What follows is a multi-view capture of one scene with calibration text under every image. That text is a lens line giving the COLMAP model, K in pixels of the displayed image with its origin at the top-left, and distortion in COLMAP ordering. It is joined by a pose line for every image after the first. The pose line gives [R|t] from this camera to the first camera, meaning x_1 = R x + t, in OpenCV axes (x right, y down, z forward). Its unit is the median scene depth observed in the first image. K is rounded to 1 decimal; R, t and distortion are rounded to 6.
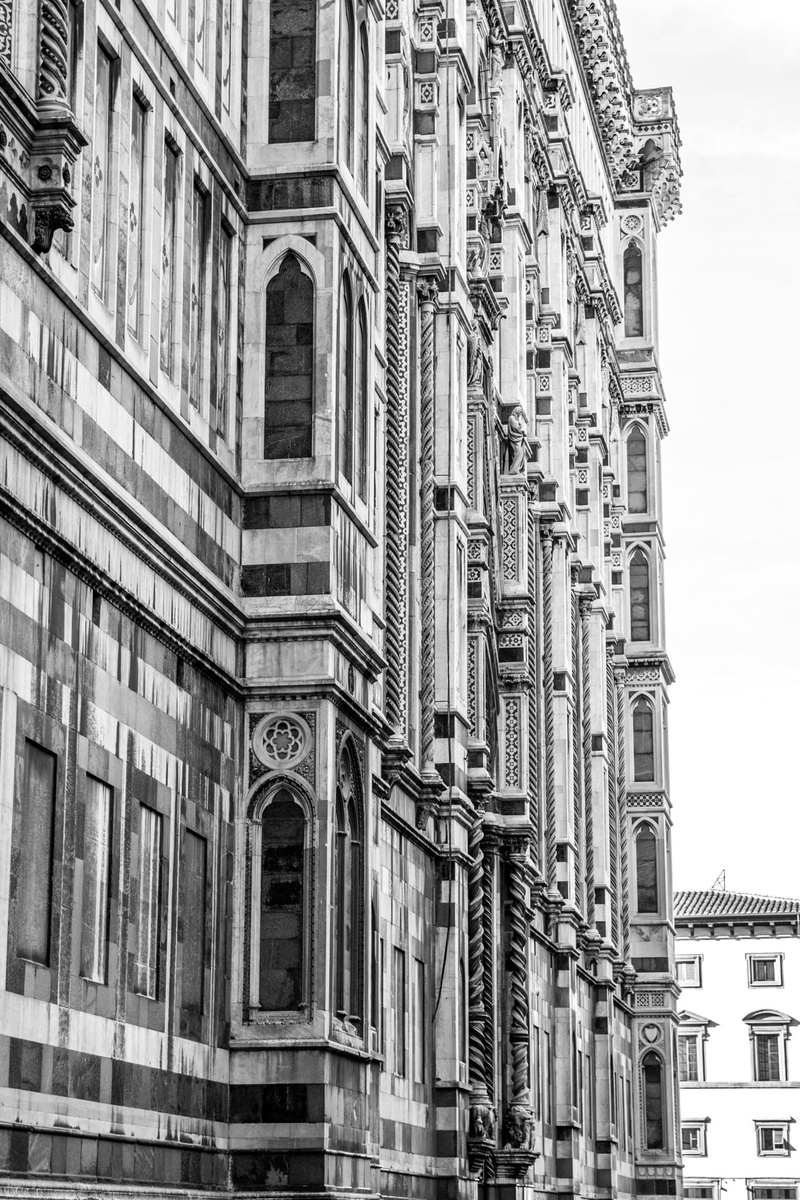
lens RADIAL K [[2642.0, 0, 400.0], [0, 2642.0, 600.0], [0, 0, 1]] dist [0.154275, 0.415975]
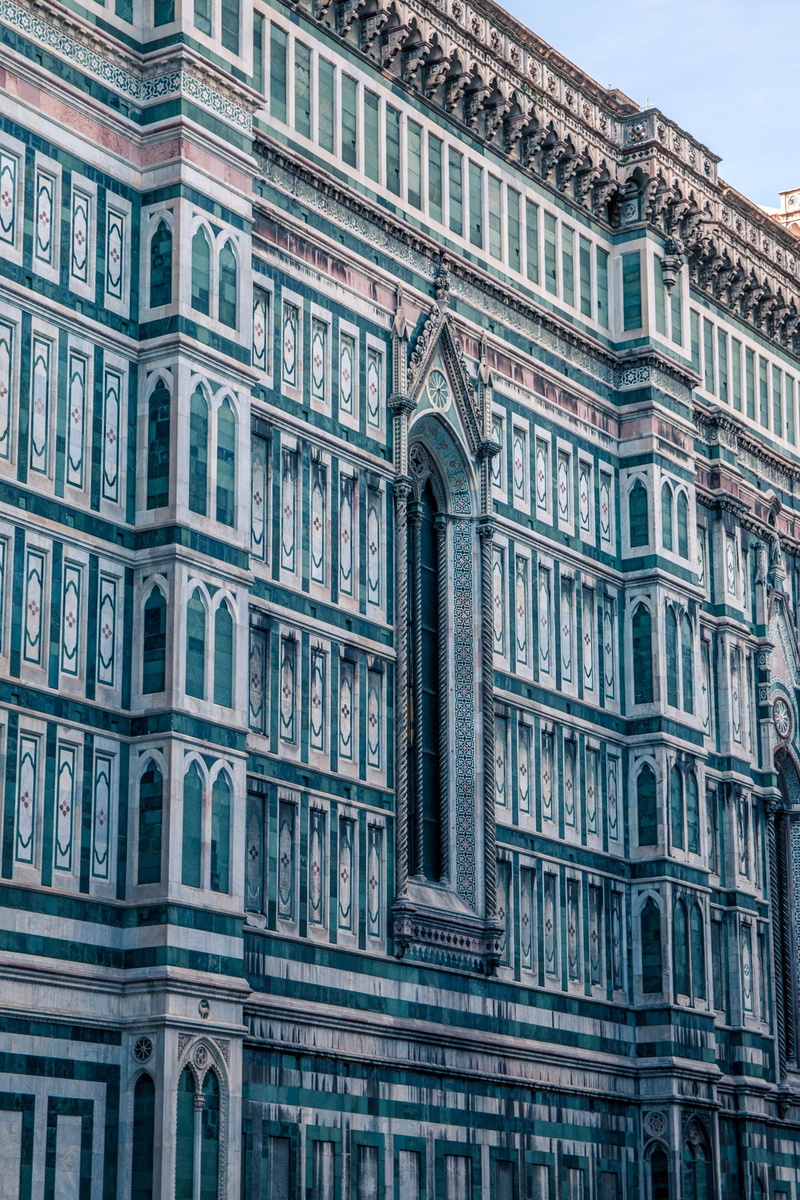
lens RADIAL K [[2642.0, 0, 400.0], [0, 2642.0, 600.0], [0, 0, 1]] dist [0.154275, 0.415975]
pose [[0.929366, -0.102095, -0.354761, 0.617974], [0.089675, 0.994648, -0.051321, -0.301063], [0.358102, 0.015883, 0.933547, -1.247271]]
